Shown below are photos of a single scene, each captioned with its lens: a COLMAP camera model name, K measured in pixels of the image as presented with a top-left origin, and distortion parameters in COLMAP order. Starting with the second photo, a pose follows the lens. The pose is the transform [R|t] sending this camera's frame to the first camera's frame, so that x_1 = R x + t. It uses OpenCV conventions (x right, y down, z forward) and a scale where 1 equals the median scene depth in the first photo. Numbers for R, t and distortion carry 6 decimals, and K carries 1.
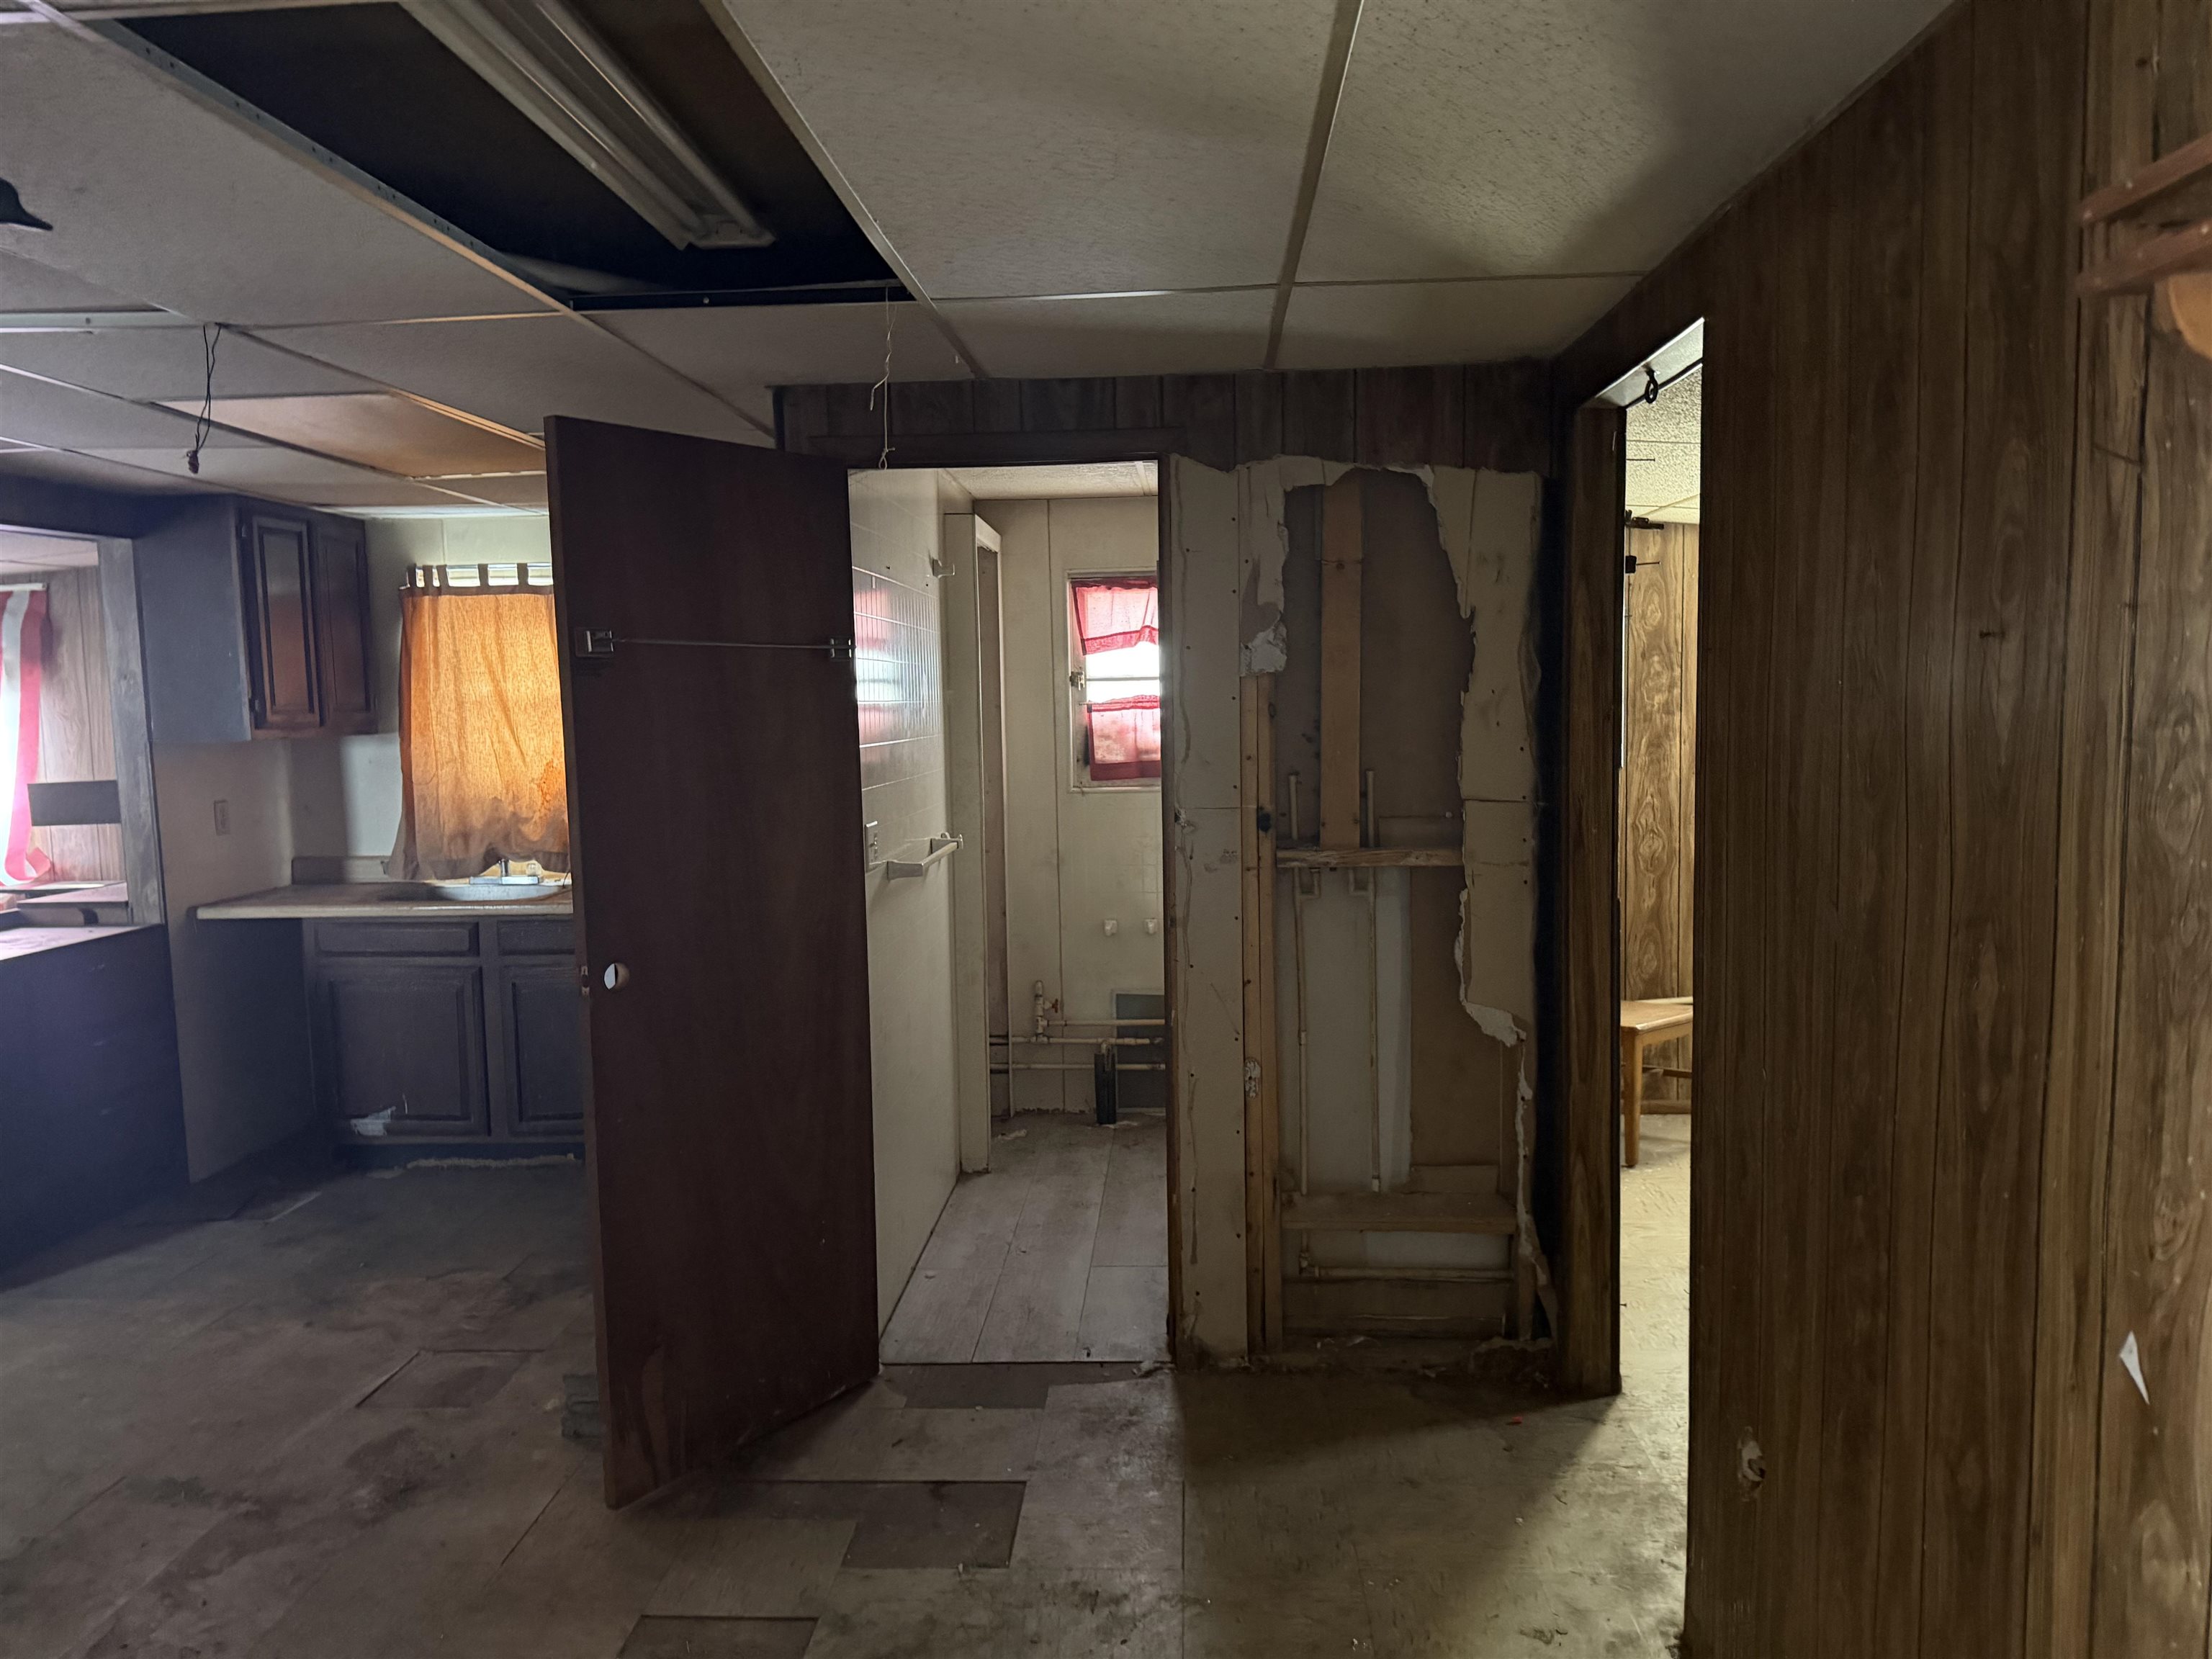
lens RADIAL K [[1541.9, 0, 1084.4], [0, 1541.9, 845.7], [0, 0, 1]] dist [0.023228, -0.037900]
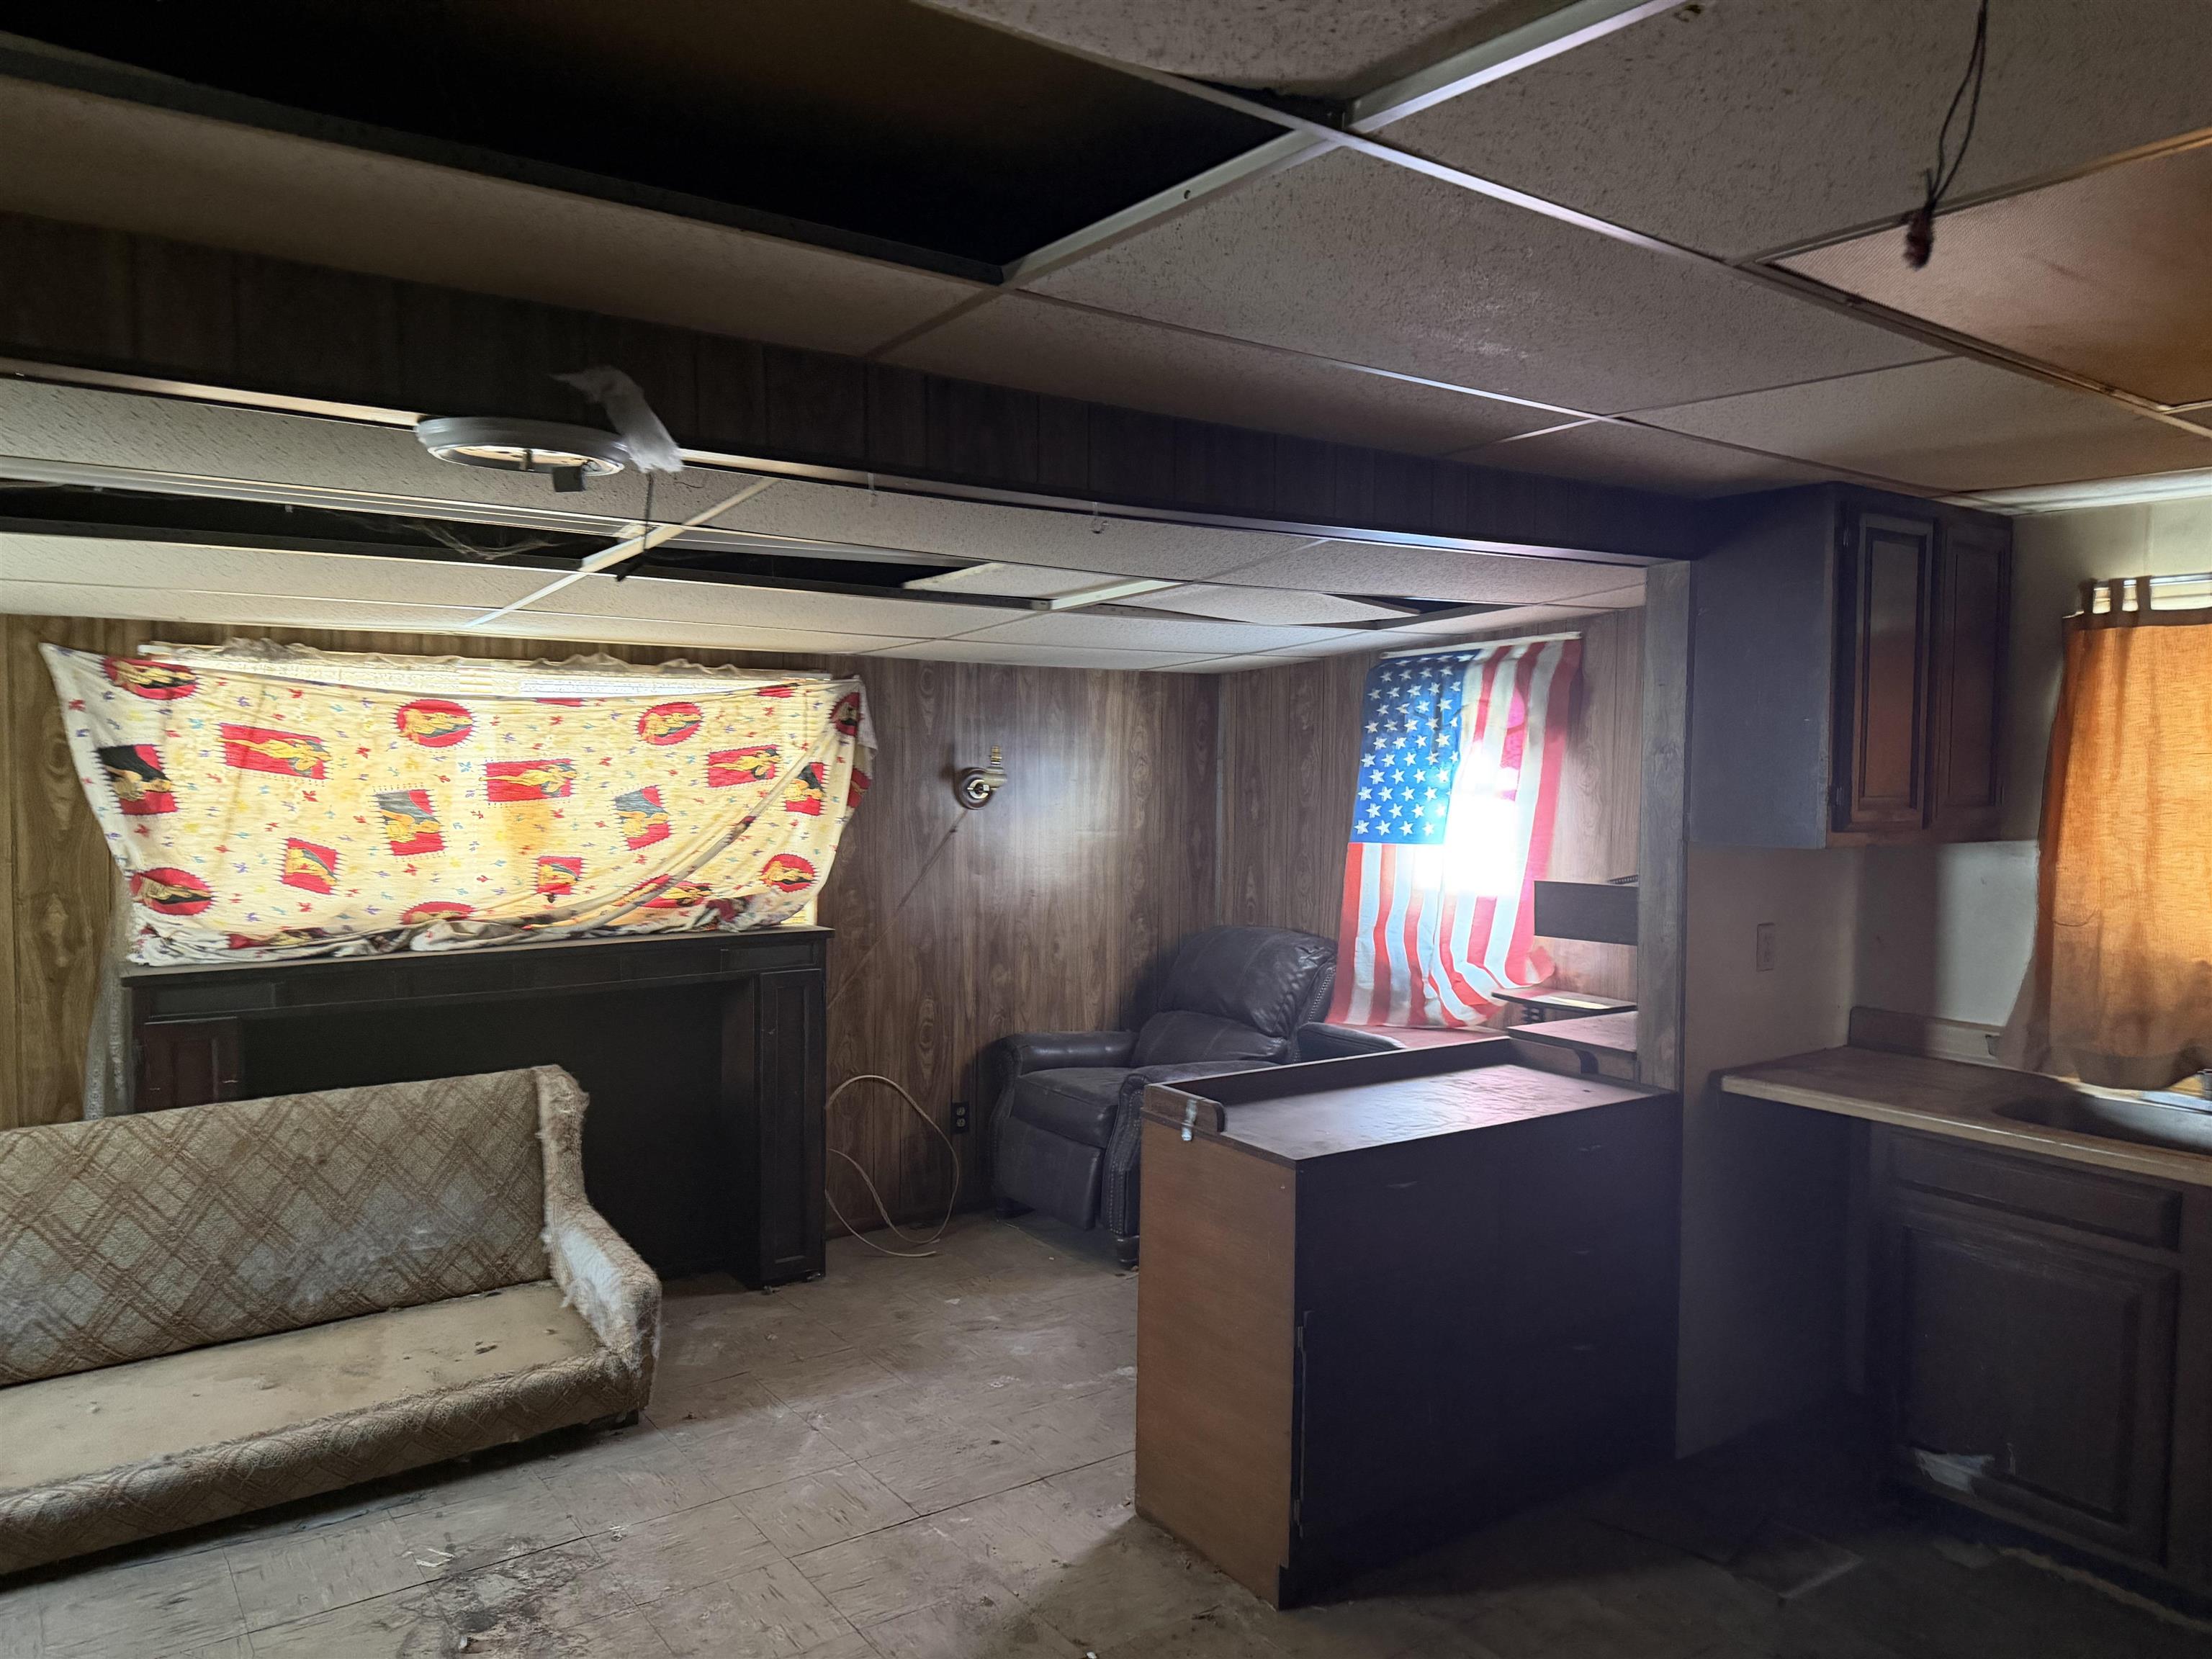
lens RADIAL K [[1541.9, 0, 1099.8], [0, 1541.9, 821.1], [0, 0, 1]] dist [0.023228, -0.037900]
pose [[0.628109, 0.059170, -0.775872, -0.191928], [-0.100235, 0.994950, -0.005268, -0.039616], [0.771642, 0.081078, 0.630868, 0.296000]]
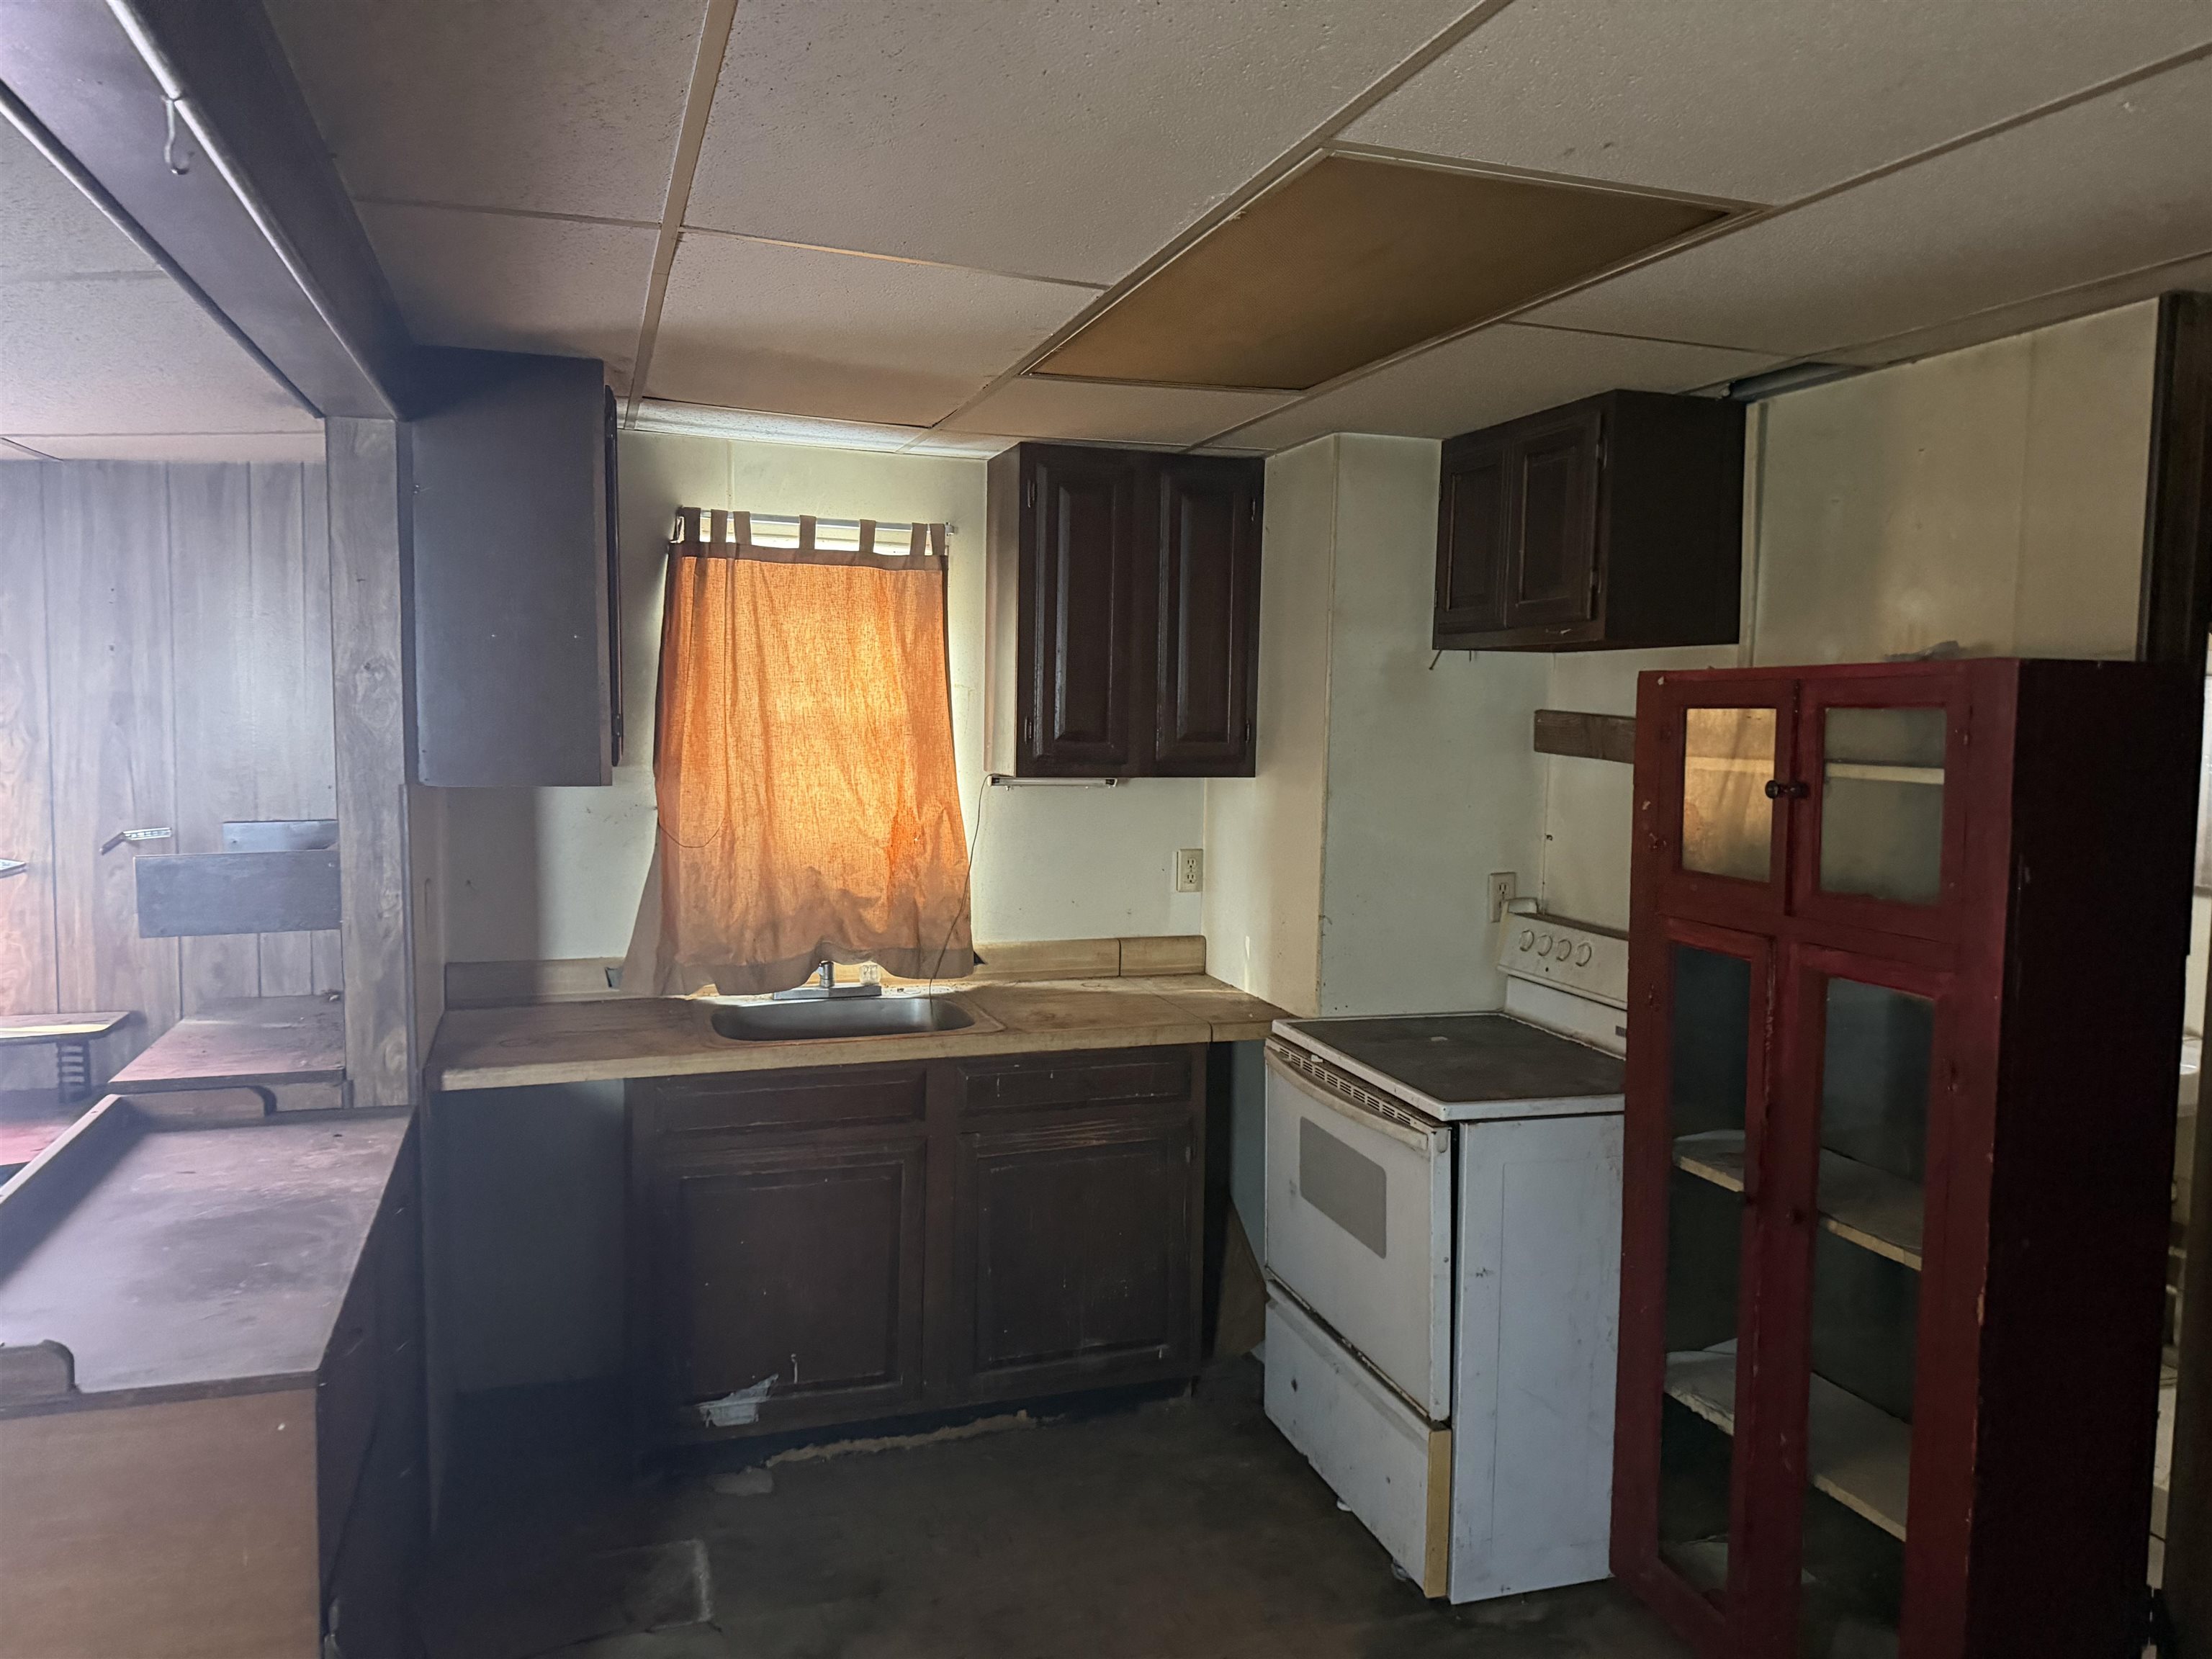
lens RADIAL K [[1541.9, 0, 1116.0], [0, 1541.9, 814.4], [0, 0, 1]] dist [0.023228, -0.037900]
pose [[0.922442, 0.011496, 0.385964, -0.520036], [-0.000700, 0.999605, -0.028100, -0.035962], [-0.386135, 0.025651, 0.922086, 0.340543]]
